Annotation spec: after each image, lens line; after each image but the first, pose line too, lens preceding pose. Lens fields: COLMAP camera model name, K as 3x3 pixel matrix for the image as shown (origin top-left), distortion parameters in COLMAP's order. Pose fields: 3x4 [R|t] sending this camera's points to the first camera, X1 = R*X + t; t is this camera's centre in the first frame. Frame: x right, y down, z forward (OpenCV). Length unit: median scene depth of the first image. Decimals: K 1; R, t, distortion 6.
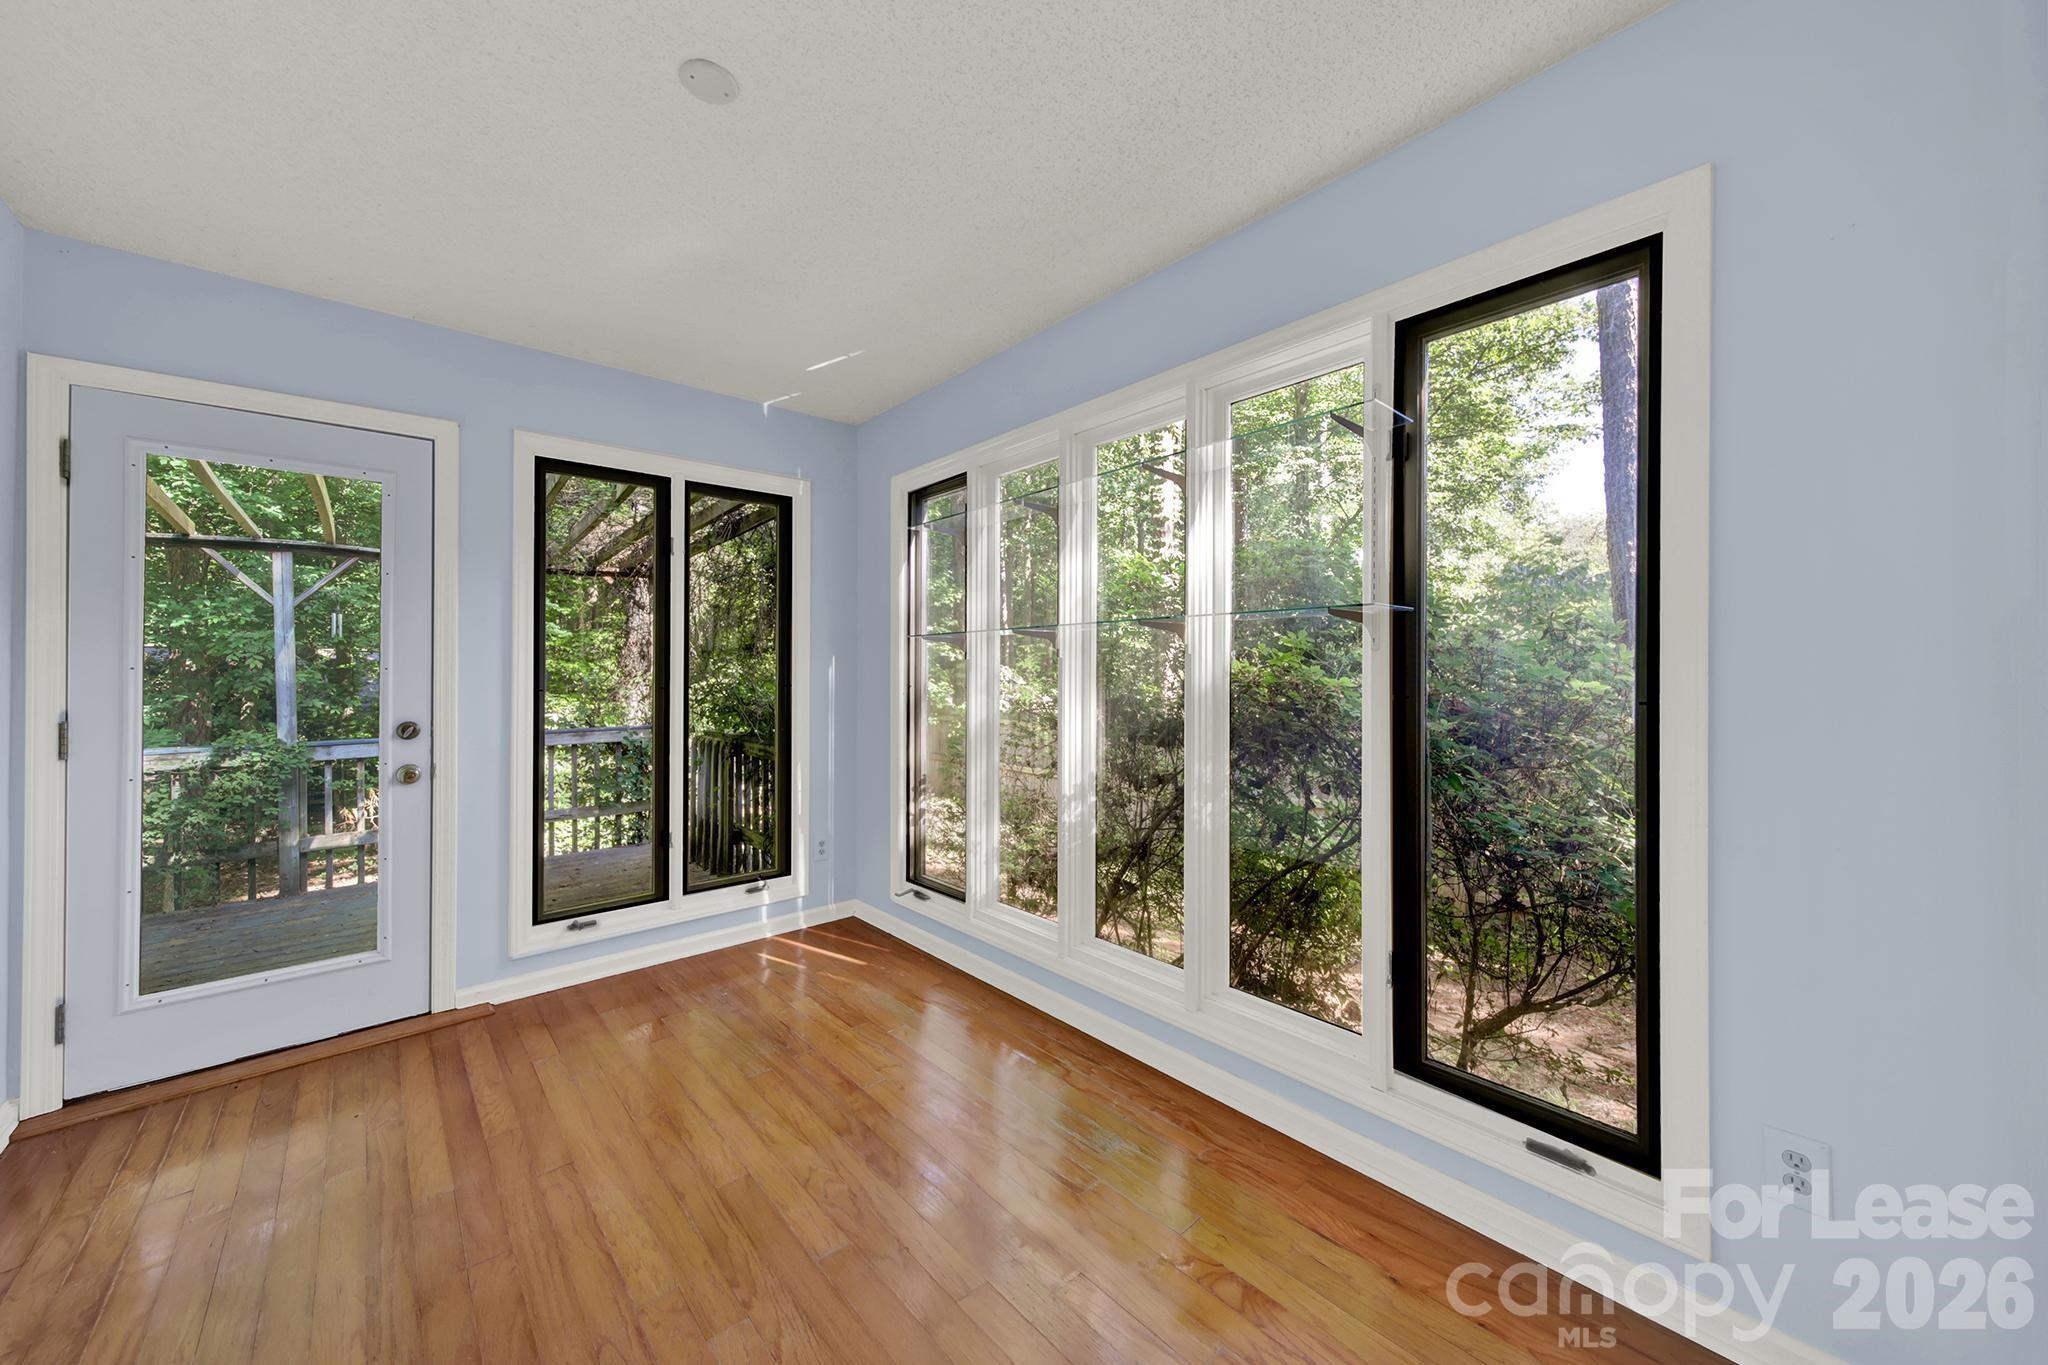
lens RADIAL K [[722.8, 0, 1016.5], [0, 722.8, 673.8], [0, 0, 1]] dist [0.008028, 0.000066]
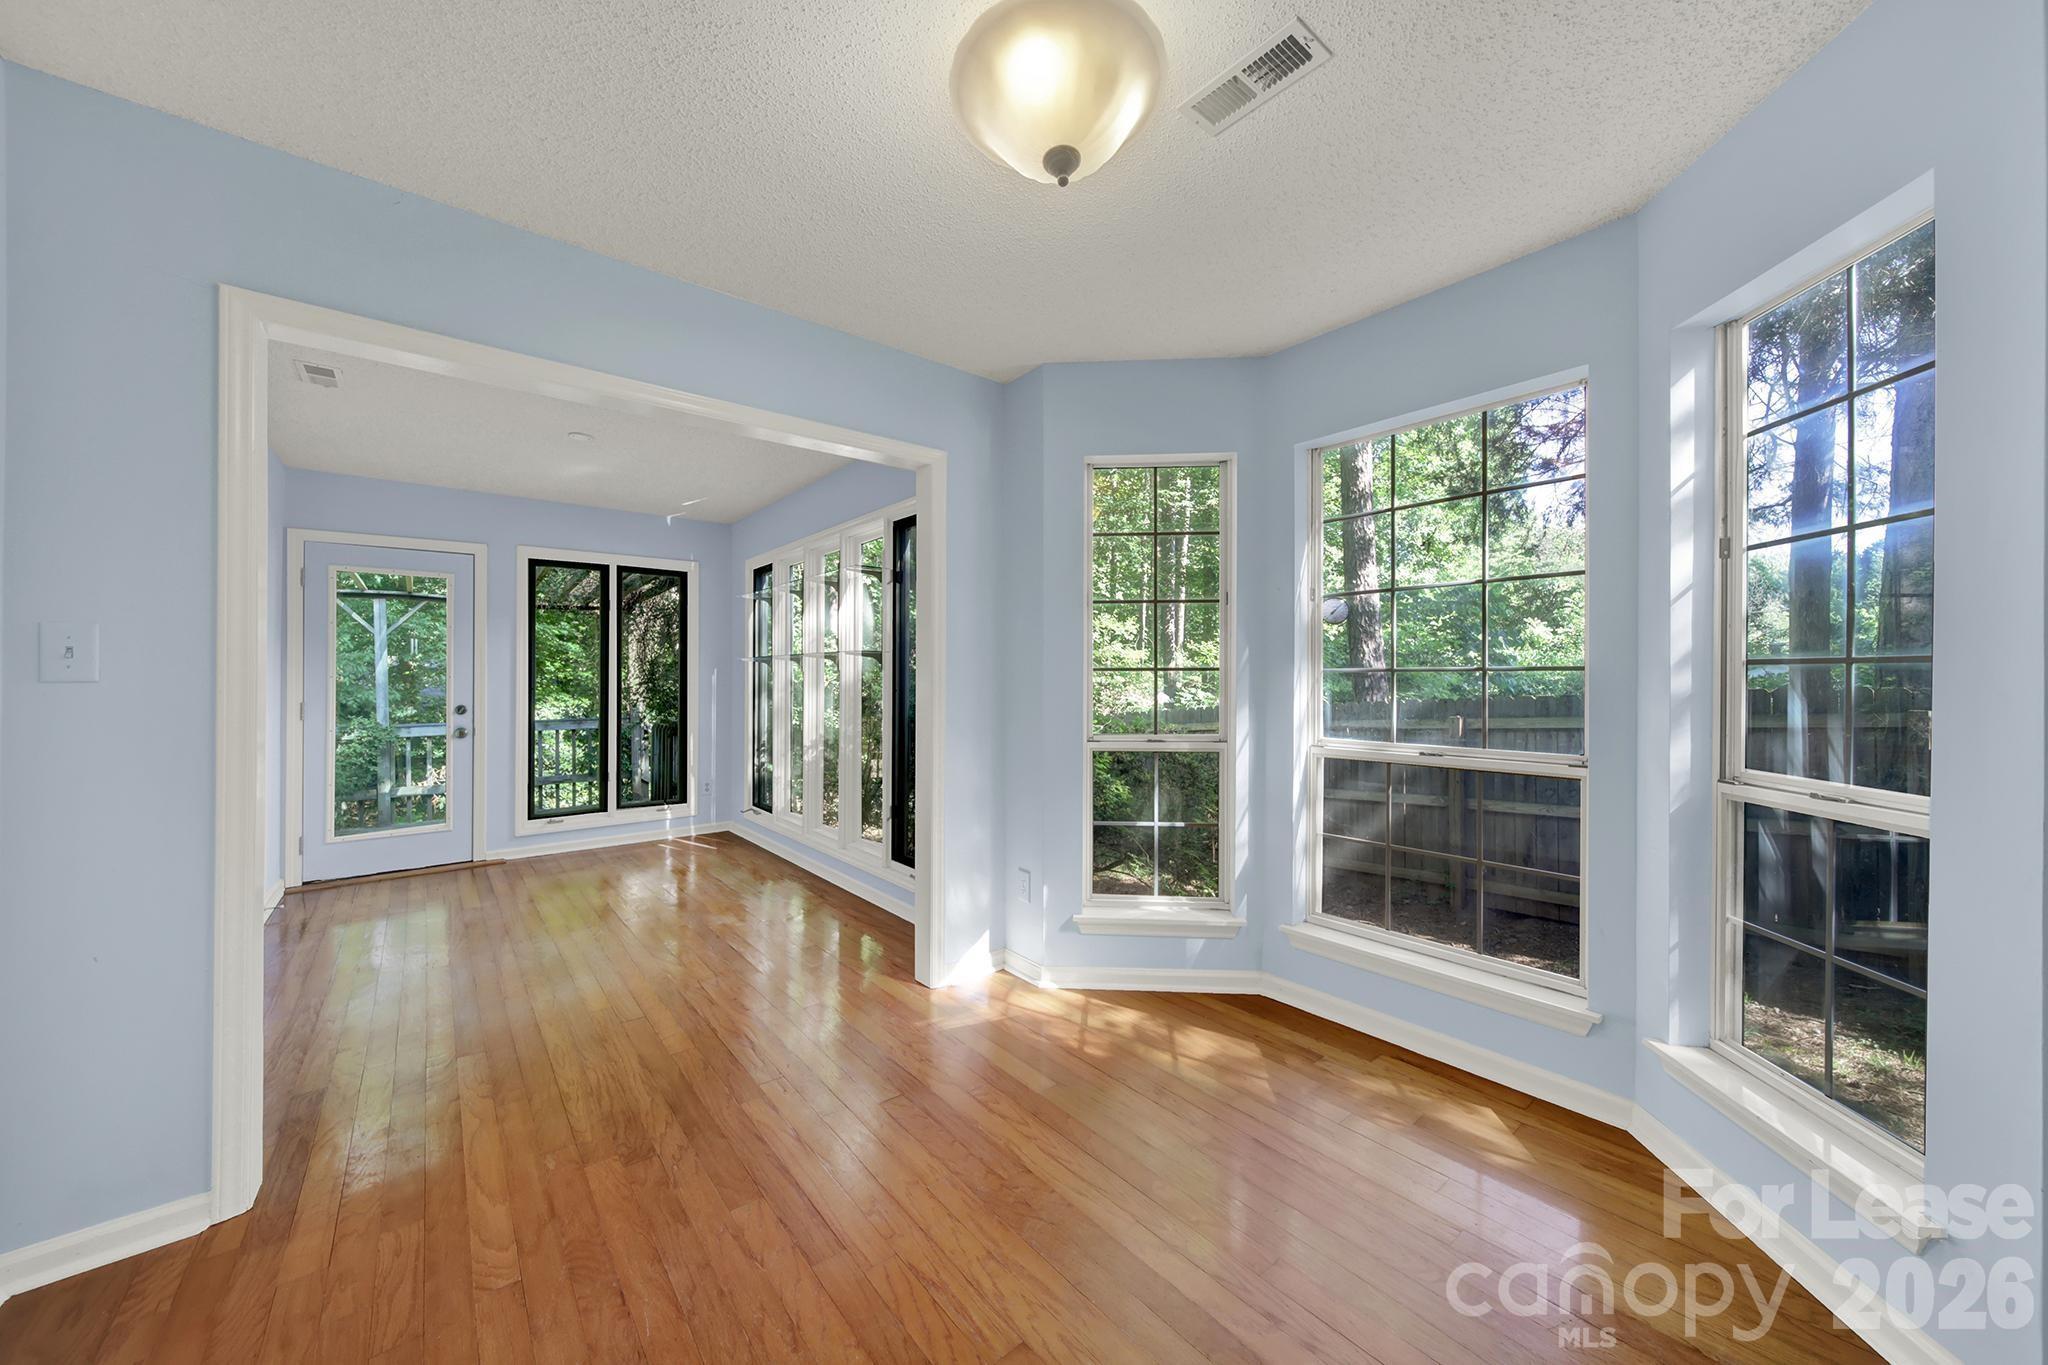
lens RADIAL K [[741.0, 0, 1024.0], [0, 741.0, 682.5], [0, 0, 1]] dist [0.014676, -0.000035]
pose [[0.998857, 0.001817, -0.047765, 0.575799], [-0.001616, 0.999990, 0.004256, -0.002483], [0.047772, -0.004174, 0.998850, -0.698053]]
